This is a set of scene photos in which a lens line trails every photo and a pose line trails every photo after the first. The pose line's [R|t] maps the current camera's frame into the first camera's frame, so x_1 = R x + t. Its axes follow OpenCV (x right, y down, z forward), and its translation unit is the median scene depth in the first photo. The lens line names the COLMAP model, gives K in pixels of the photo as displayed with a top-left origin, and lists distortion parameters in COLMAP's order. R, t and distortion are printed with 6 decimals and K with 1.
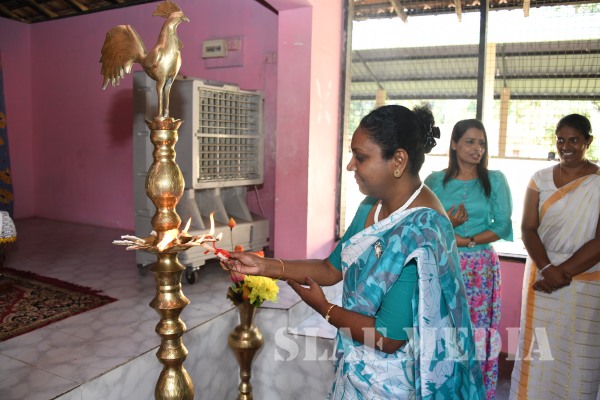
lens RADIAL K [[492.7, 0, 298.5], [0, 492.7, 196.2], [0, 0, 1]] dist [-0.146828, 0.087516]
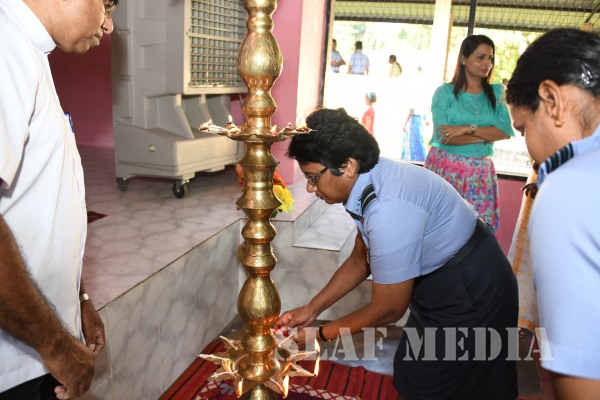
lens RADIAL K [[486.0, 0, 300.0], [0, 486.0, 200.0], [0, 0, 1]] dist [-0.149037, 0.092729]
pose [[0.987220, -0.004526, 0.159300, -0.156878], [-0.020976, 0.987210, 0.158041, 0.037046], [-0.157978, -0.159363, 0.974498, 0.070697]]
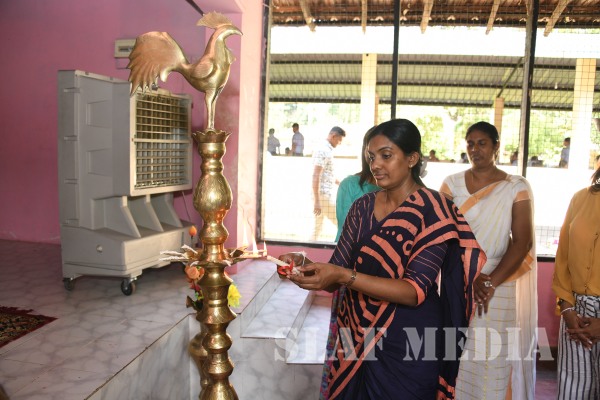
lens RADIAL K [[491.1, 0, 299.0], [0, 491.1, 196.5], [0, 0, 1]] dist [-0.145997, 0.083300]
pose [[0.959161, -0.021251, 0.282062, -0.179297], [0.020817, 0.999773, 0.004534, -0.012859], [-0.282095, 0.001523, 0.959385, -0.000347]]
